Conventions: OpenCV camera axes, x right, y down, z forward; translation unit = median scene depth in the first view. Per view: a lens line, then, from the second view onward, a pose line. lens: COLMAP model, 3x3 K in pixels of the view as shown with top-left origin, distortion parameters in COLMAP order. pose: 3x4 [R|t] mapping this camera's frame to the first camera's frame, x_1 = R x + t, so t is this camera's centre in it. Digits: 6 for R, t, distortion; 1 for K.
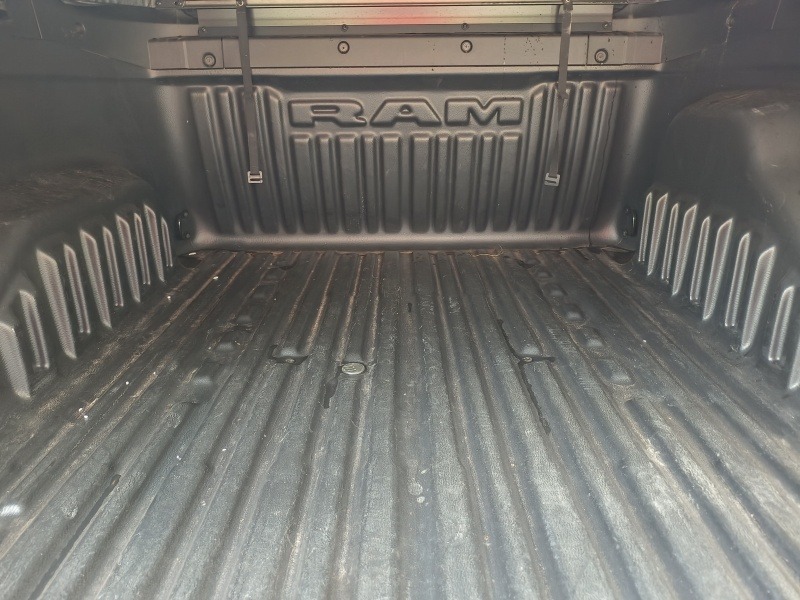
lens RADIAL K [[586.2, 0, 400.2], [0, 586.2, 296.9], [0, 0, 1]] dist [0.022434, -0.064063]
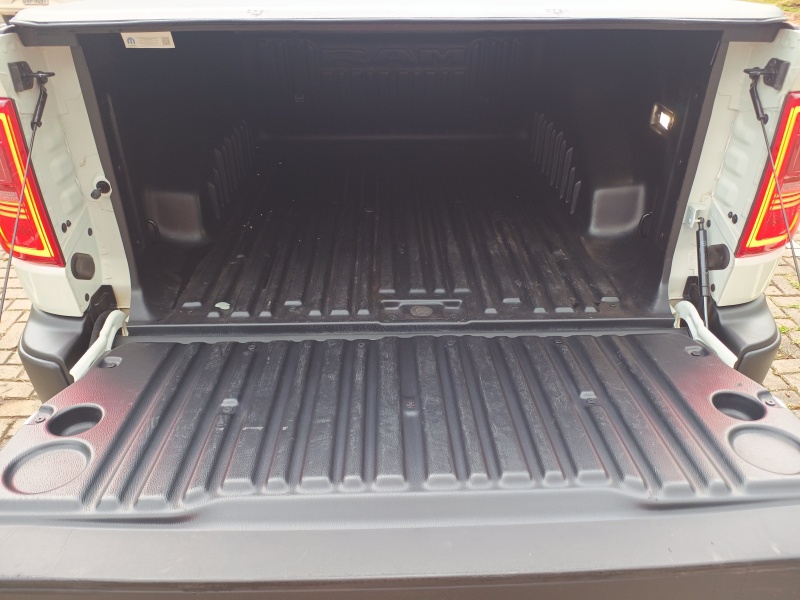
lens RADIAL K [[586.2, 0, 402.5], [0, 586.2, 296.0], [0, 0, 1]] dist [0.022434, -0.064063]
pose [[0.999518, -0.007653, 0.030095, -0.037651], [0.001670, 0.980997, 0.194015, 0.030628], [-0.031008, -0.193871, 0.980537, -1.385144]]
